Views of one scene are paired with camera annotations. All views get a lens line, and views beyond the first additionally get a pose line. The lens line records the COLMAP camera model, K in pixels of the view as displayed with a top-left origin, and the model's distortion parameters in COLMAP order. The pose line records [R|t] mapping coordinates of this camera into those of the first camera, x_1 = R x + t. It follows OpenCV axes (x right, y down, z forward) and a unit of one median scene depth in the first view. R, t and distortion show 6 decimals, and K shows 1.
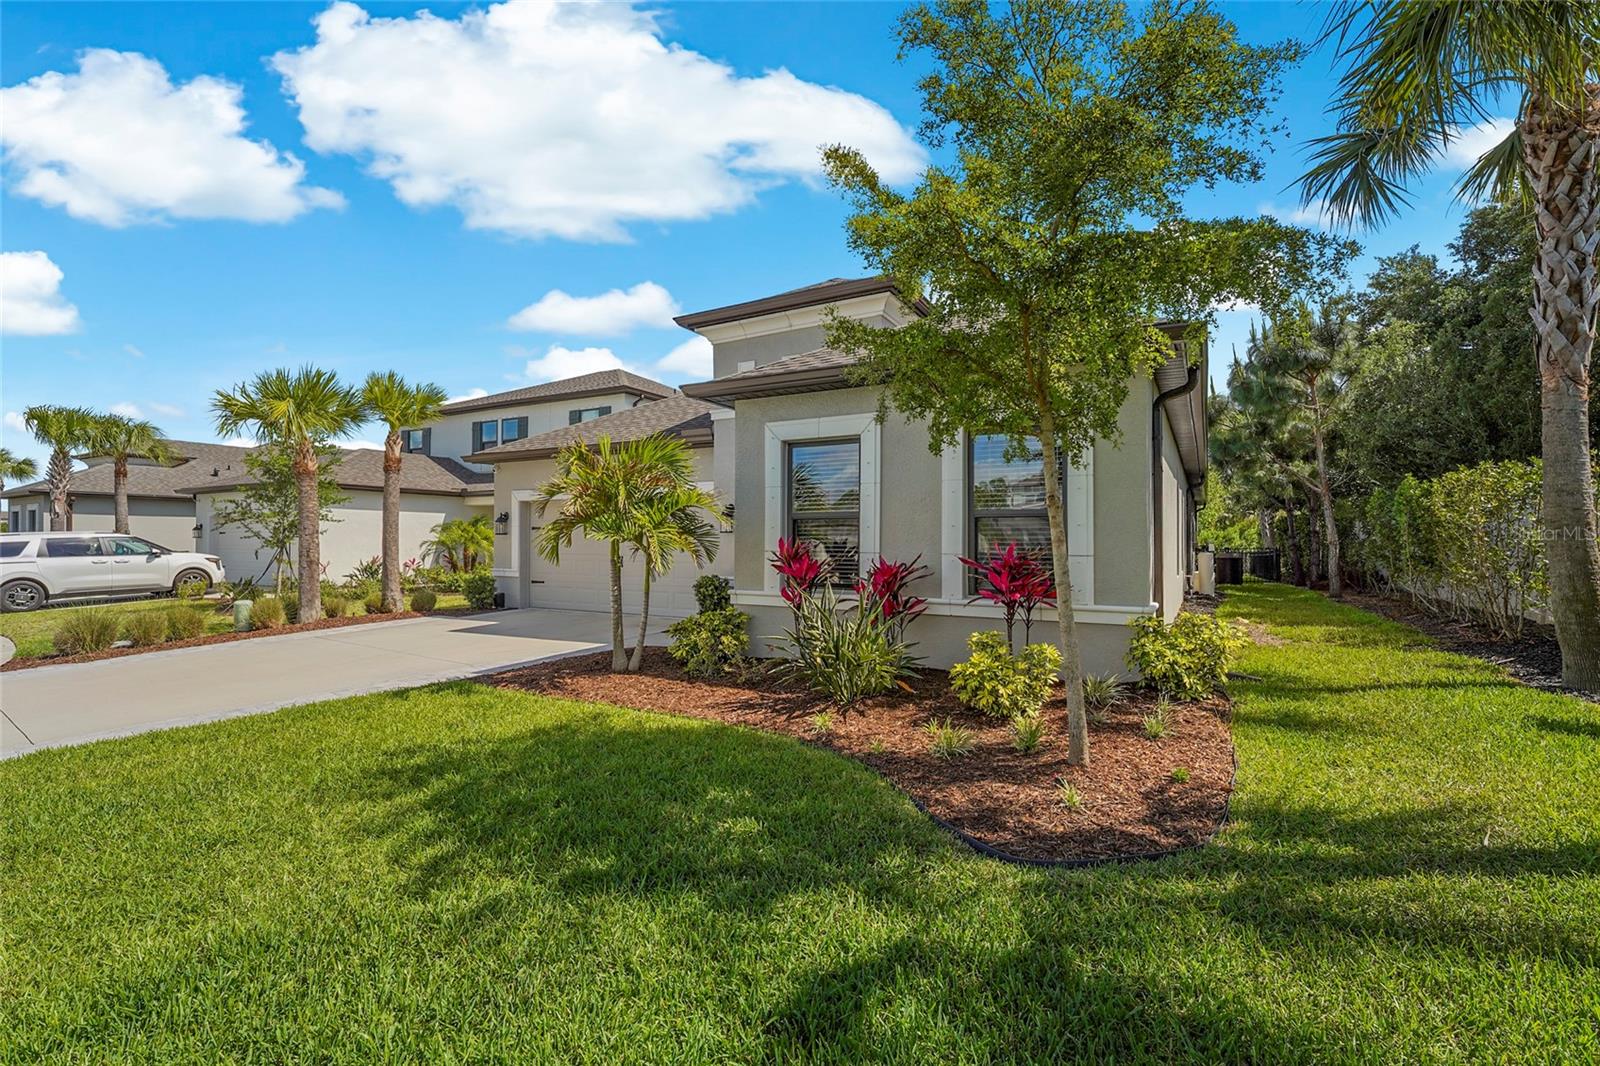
lens RADIAL K [[733.6, 0, 793.7], [0, 733.6, 530.2], [0, 0, 1]] dist [-0.002822, 0.000703]
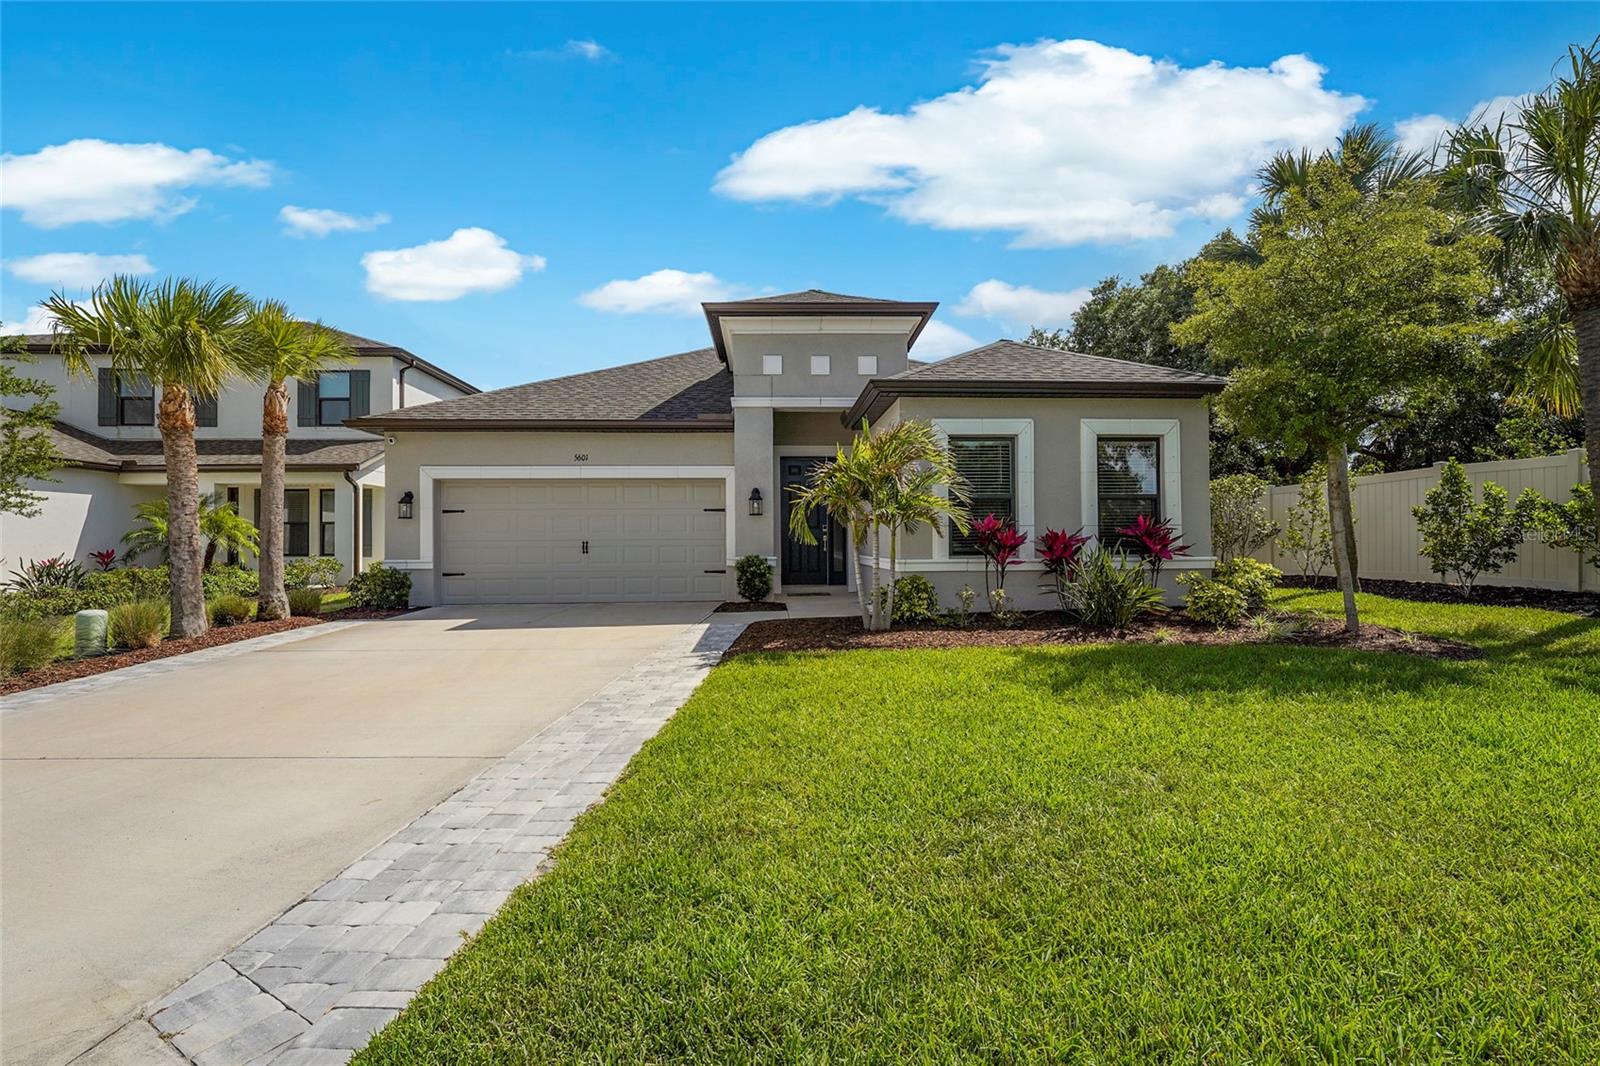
lens RADIAL K [[733.6, 0, 800.9], [0, 733.6, 528.3], [0, 0, 1]] dist [-0.002822, 0.000703]
pose [[0.844062, 0.000673, 0.536246, -0.564336], [0.002000, 0.999988, -0.004404, 0.025808], [-0.536243, 0.004790, 0.844050, 0.078534]]
